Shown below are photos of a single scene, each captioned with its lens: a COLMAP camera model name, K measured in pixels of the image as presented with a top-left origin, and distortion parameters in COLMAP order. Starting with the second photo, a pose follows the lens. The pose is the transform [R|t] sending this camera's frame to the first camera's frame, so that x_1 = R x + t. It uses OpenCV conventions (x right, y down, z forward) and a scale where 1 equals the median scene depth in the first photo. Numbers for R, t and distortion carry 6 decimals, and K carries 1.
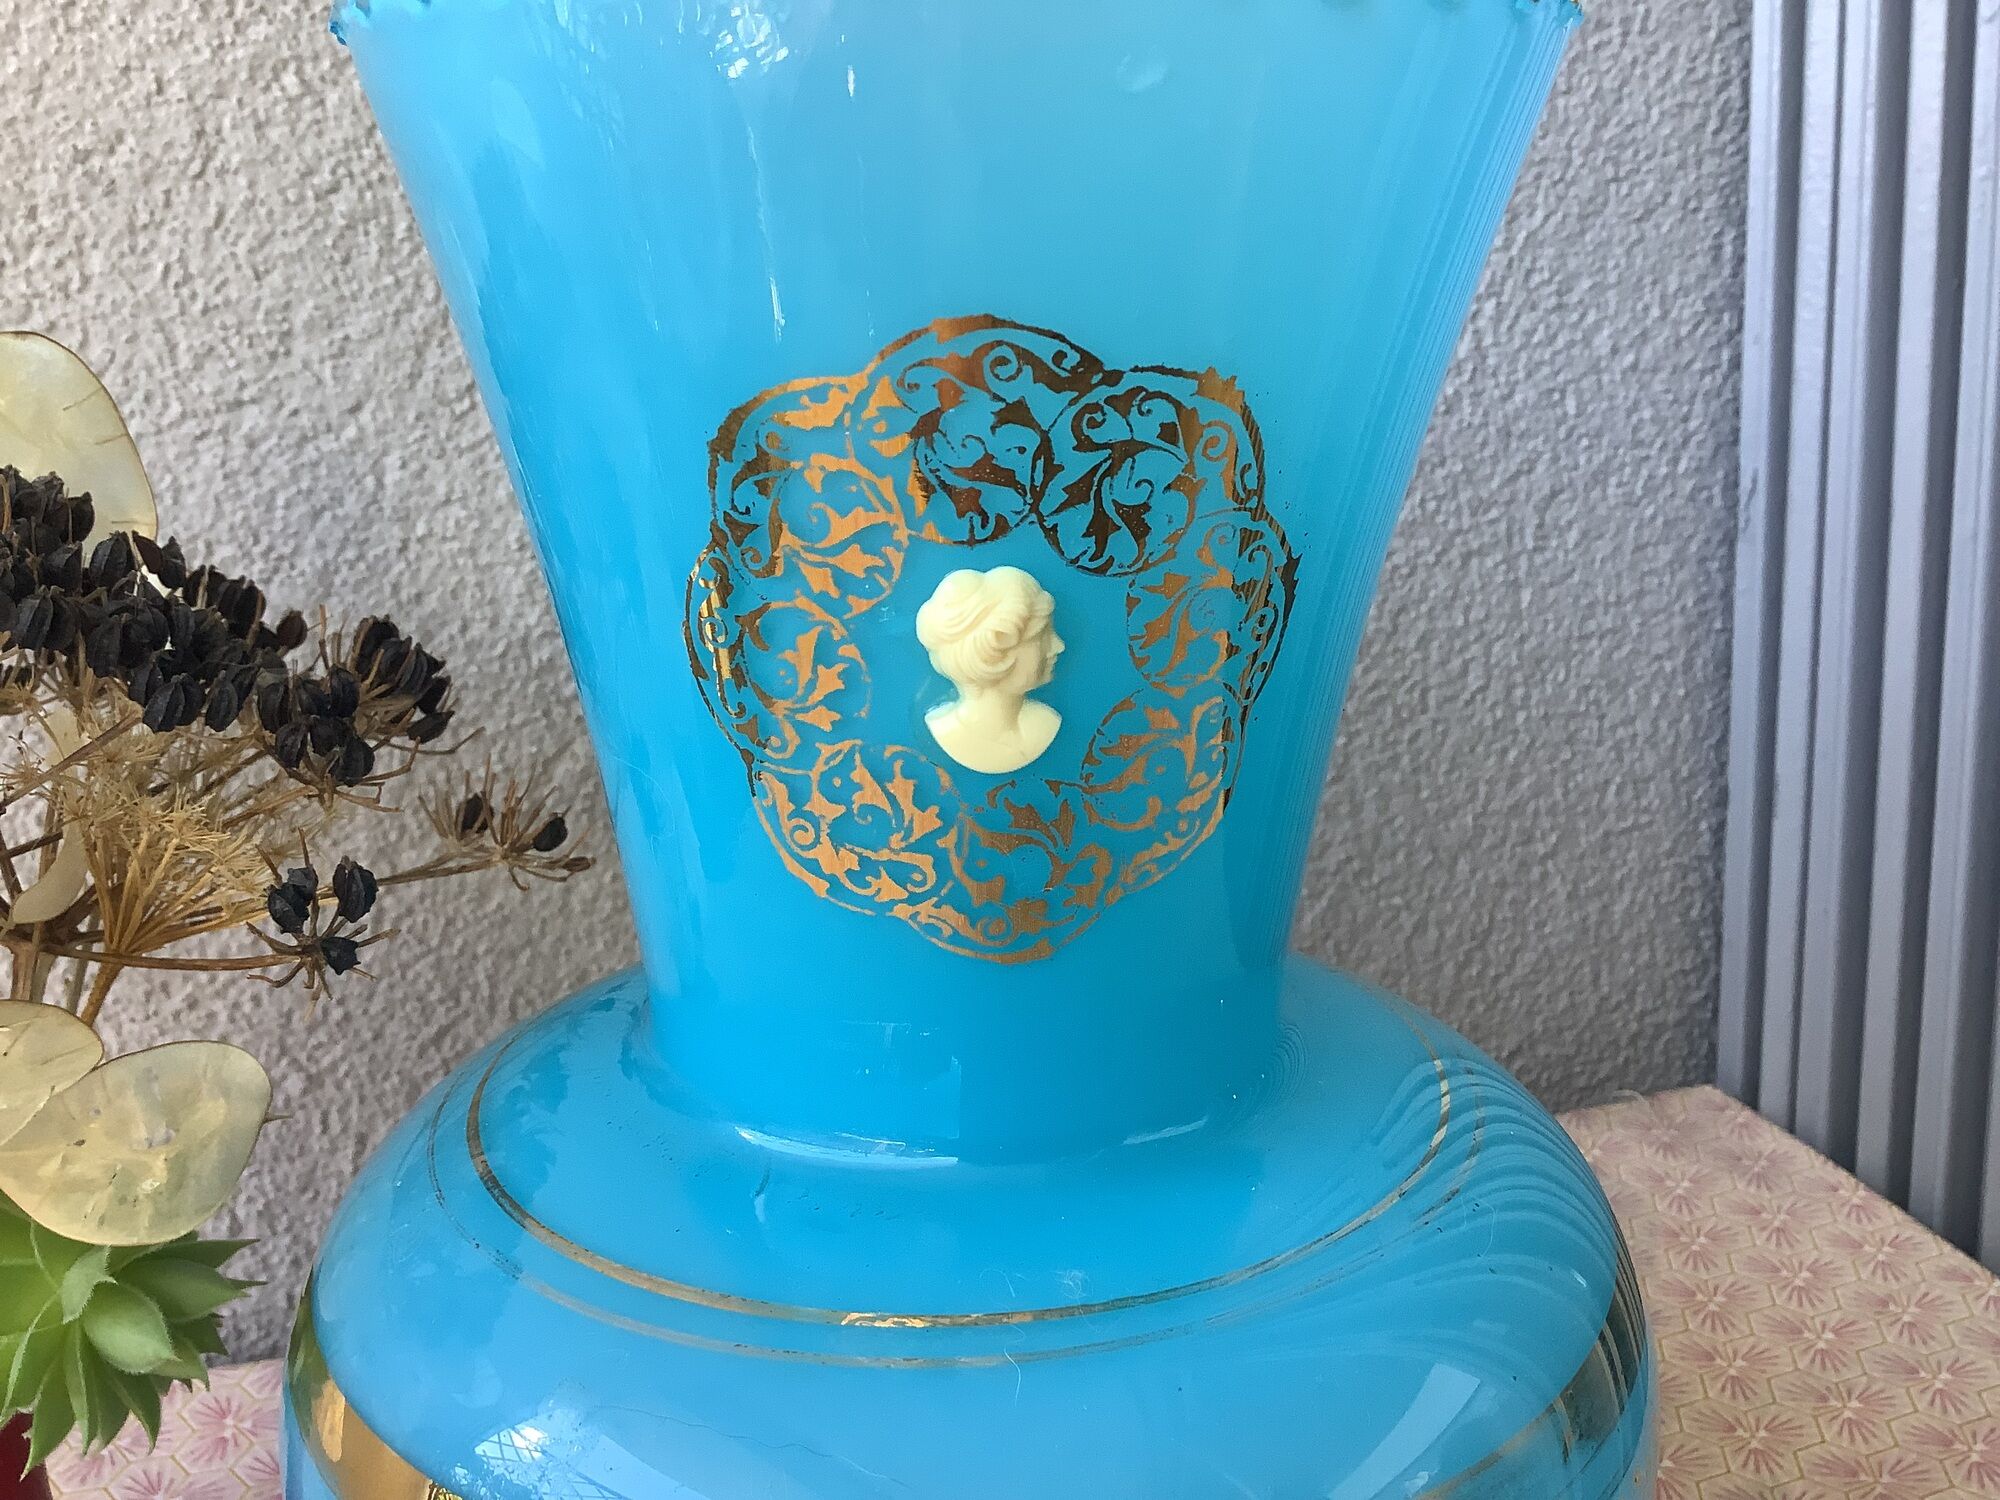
lens RADIAL K [[1834.2, 0, 982.3], [0, 1834.2, 748.0], [0, 0, 1]] dist [0.111998, -0.293669]
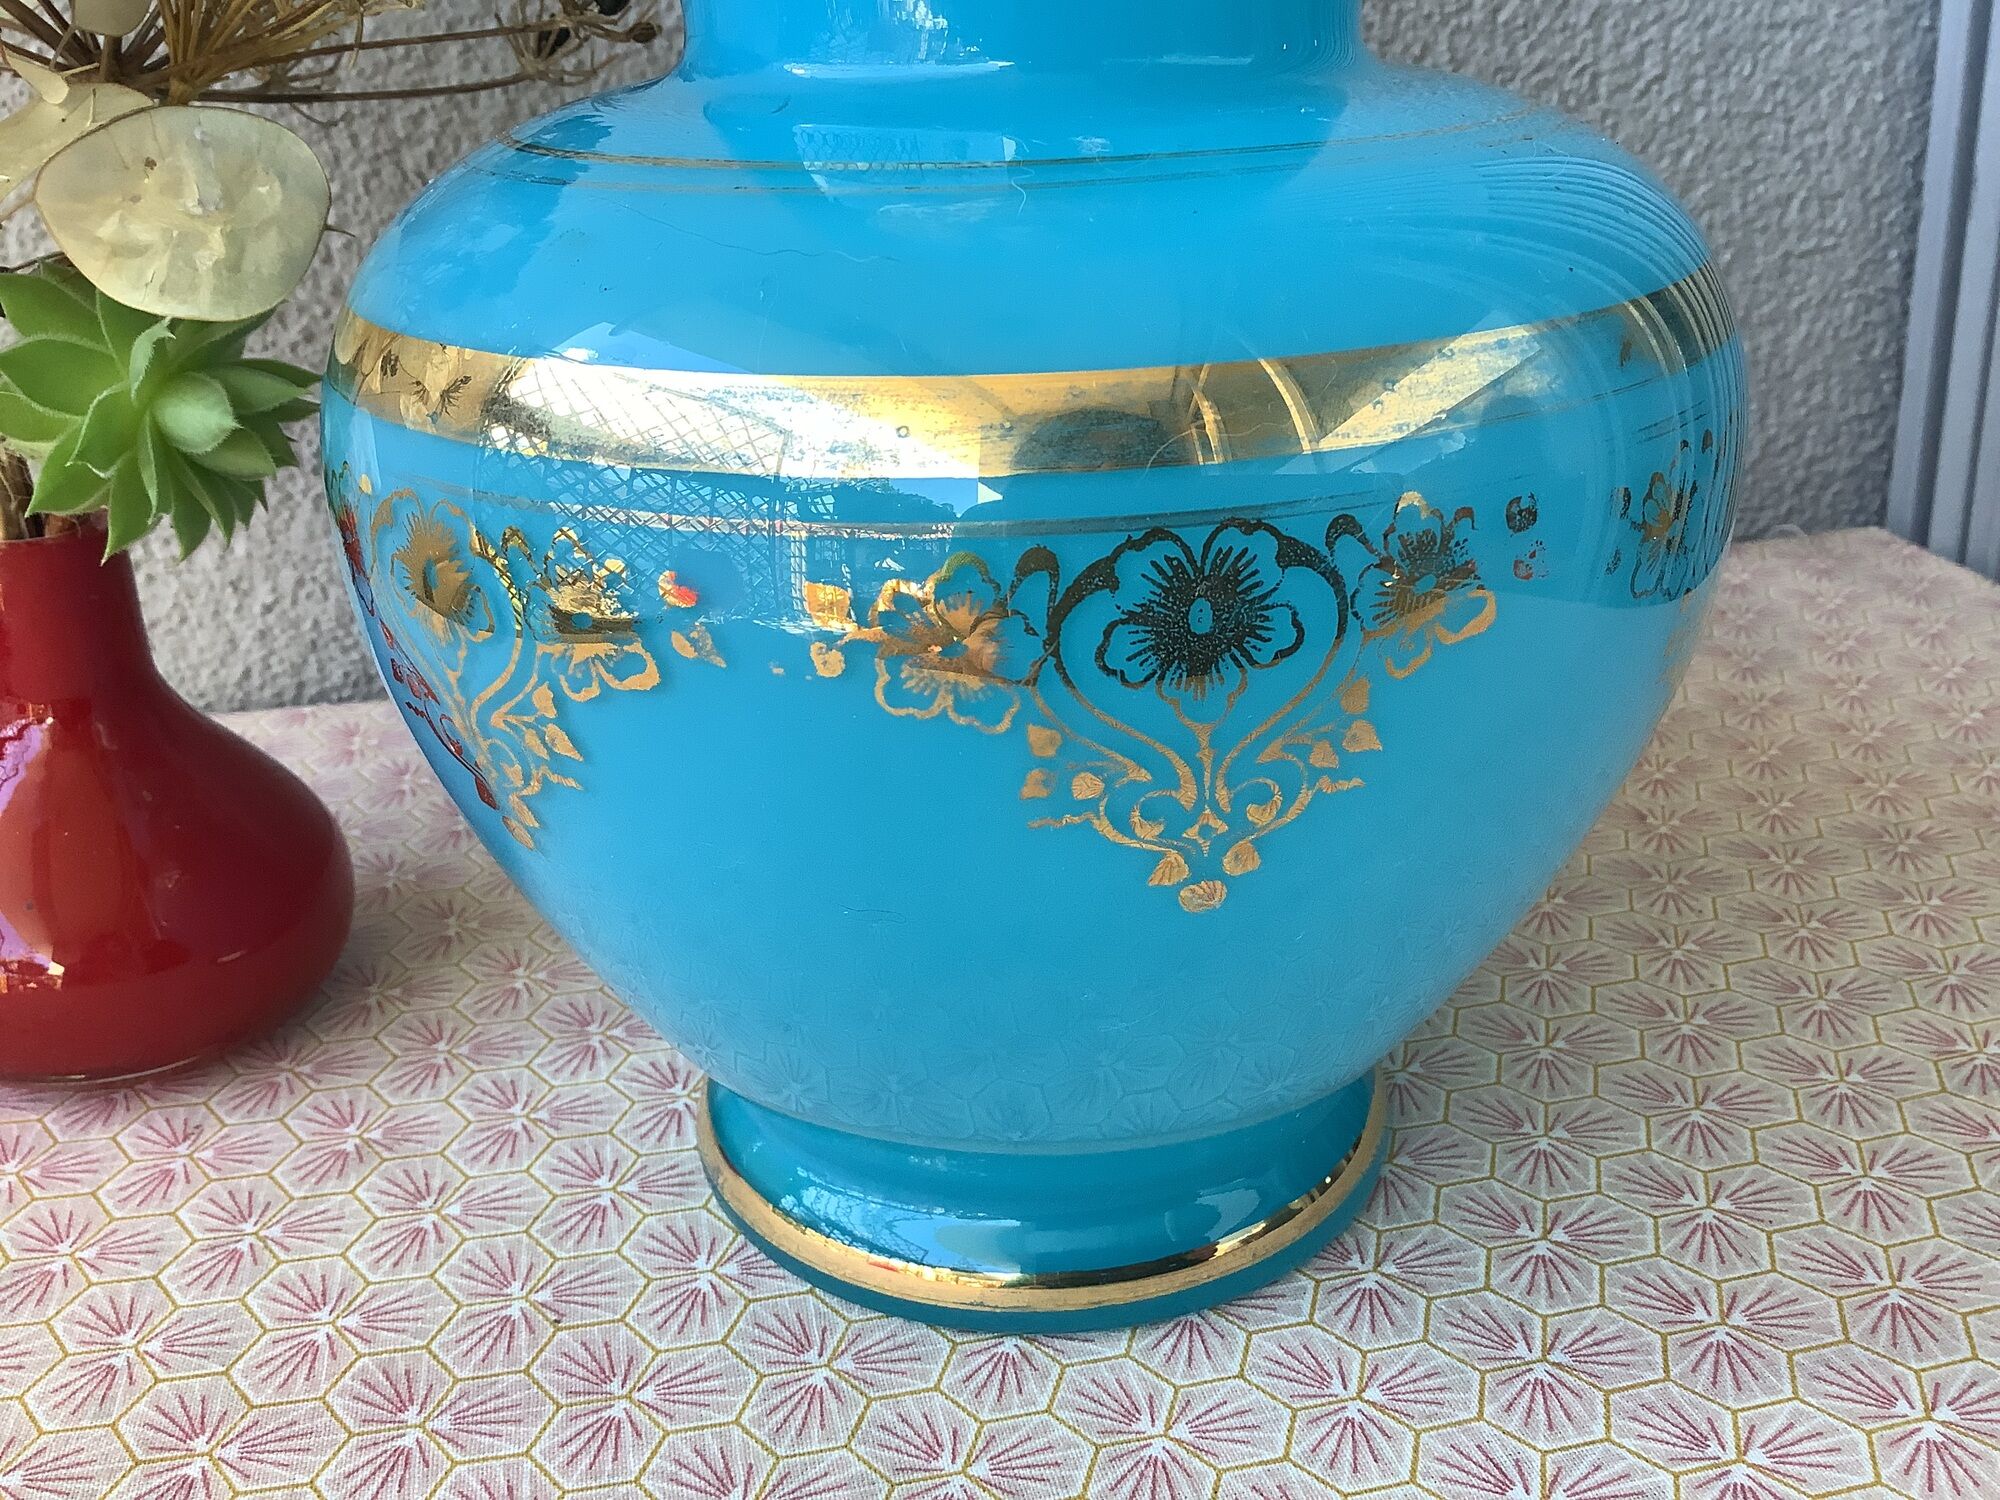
lens RADIAL K [[1869.5, 0, 982.5], [0, 1869.5, 725.0], [0, 0, 1]] dist [0.003737, -0.065888]
pose [[0.995362, 0.027774, -0.092107, 0.030920], [-0.012911, 0.987324, 0.158194, 0.149666], [0.095333, -0.156271, 0.983103, 0.004447]]
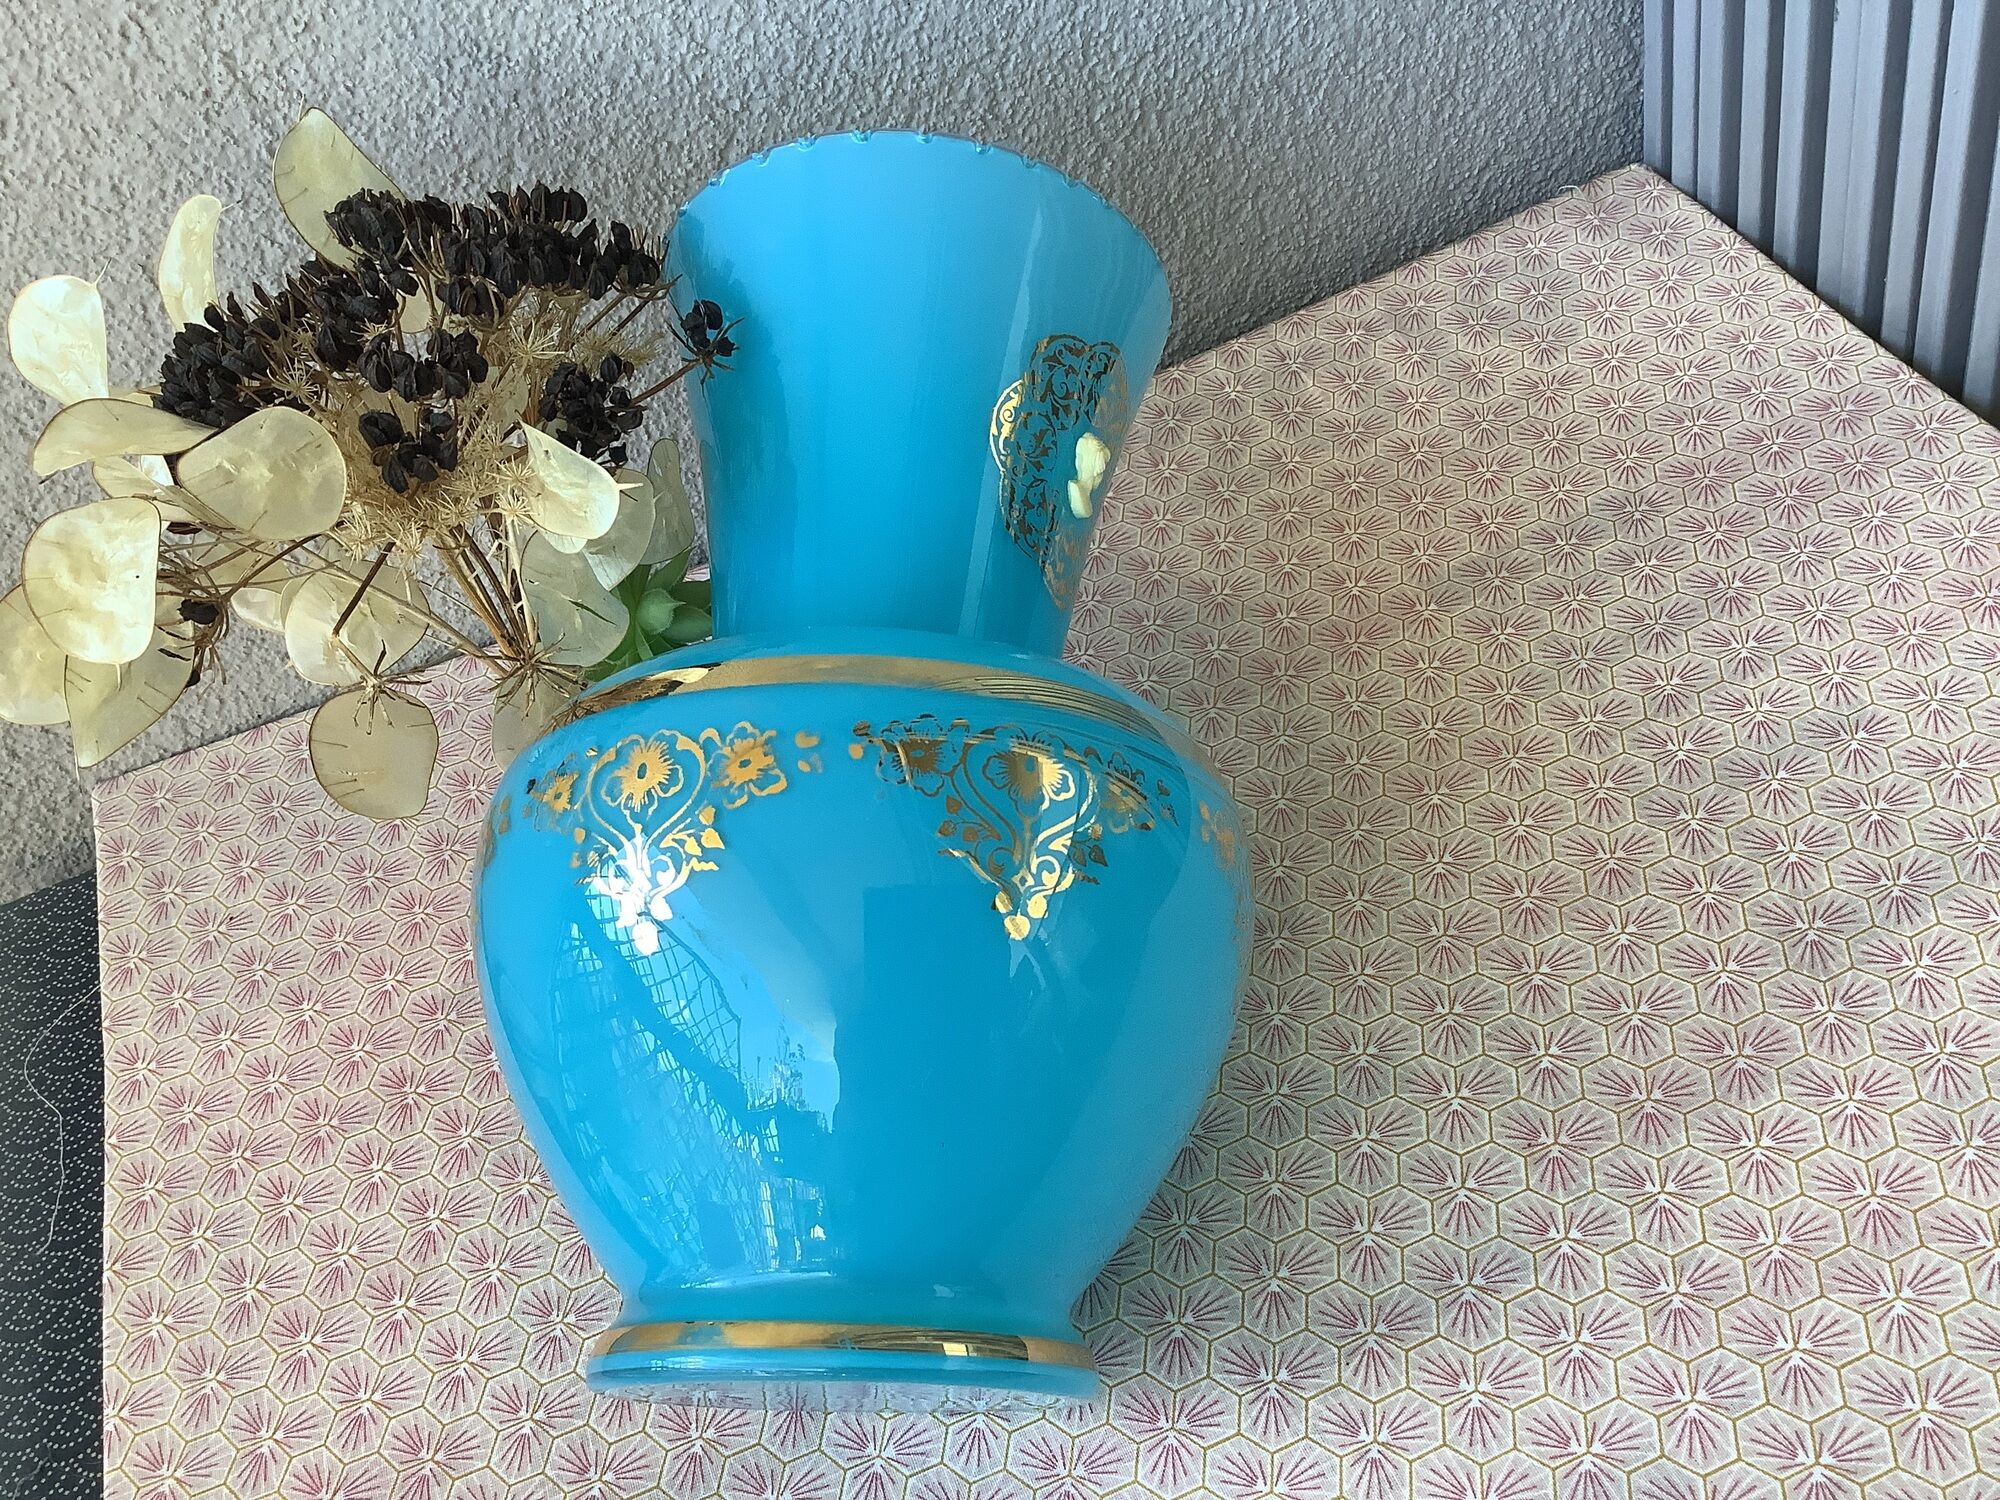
lens RADIAL K [[1748.8, 0, 997.4], [0, 1748.8, 747.7], [0, 0, 1]] dist [0.042181, -0.090025]
pose [[0.979554, -0.174279, -0.100500, 0.011284], [0.201145, 0.839052, 0.505503, -0.201205], [-0.003774, -0.515382, 0.856952, -0.275426]]
